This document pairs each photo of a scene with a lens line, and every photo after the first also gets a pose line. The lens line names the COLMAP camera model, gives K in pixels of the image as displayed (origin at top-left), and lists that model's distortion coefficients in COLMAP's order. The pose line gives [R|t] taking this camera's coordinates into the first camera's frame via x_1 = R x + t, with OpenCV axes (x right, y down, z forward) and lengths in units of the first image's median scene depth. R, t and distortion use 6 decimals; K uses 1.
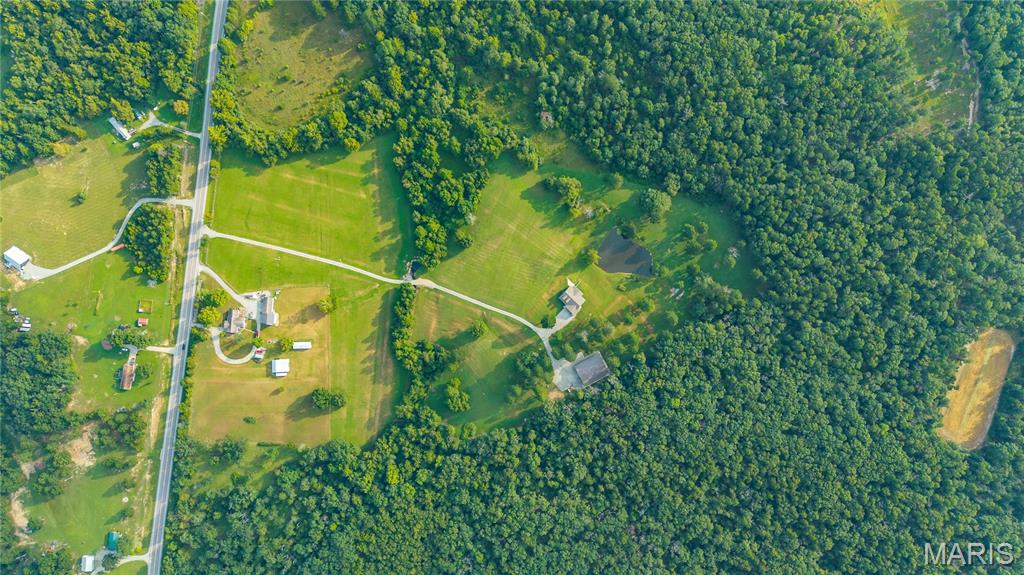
lens RADIAL K [[689.8, 0, 506.1], [0, 689.8, 288.6], [0, 0, 1]] dist [0.007531, -0.015368]
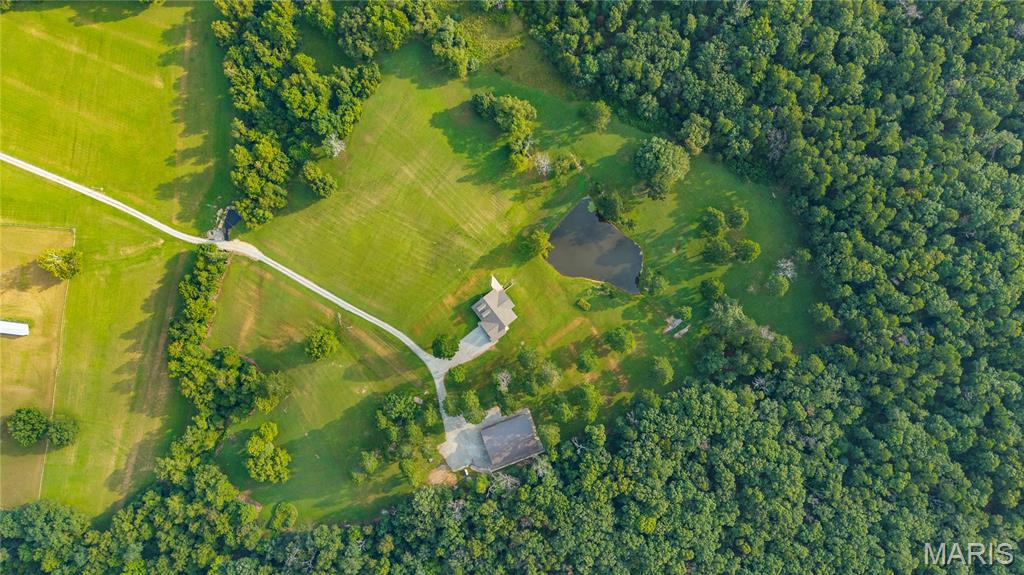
lens RADIAL K [[689.8, 0, 519.6], [0, 689.8, 287.5], [0, 0, 1]] dist [0.007531, -0.015368]
pose [[0.990657, 0.135939, 0.010908, 0.109112], [-0.135937, 0.990717, -0.000917, -0.007467], [-0.010932, -0.000574, 0.999940, 0.437442]]
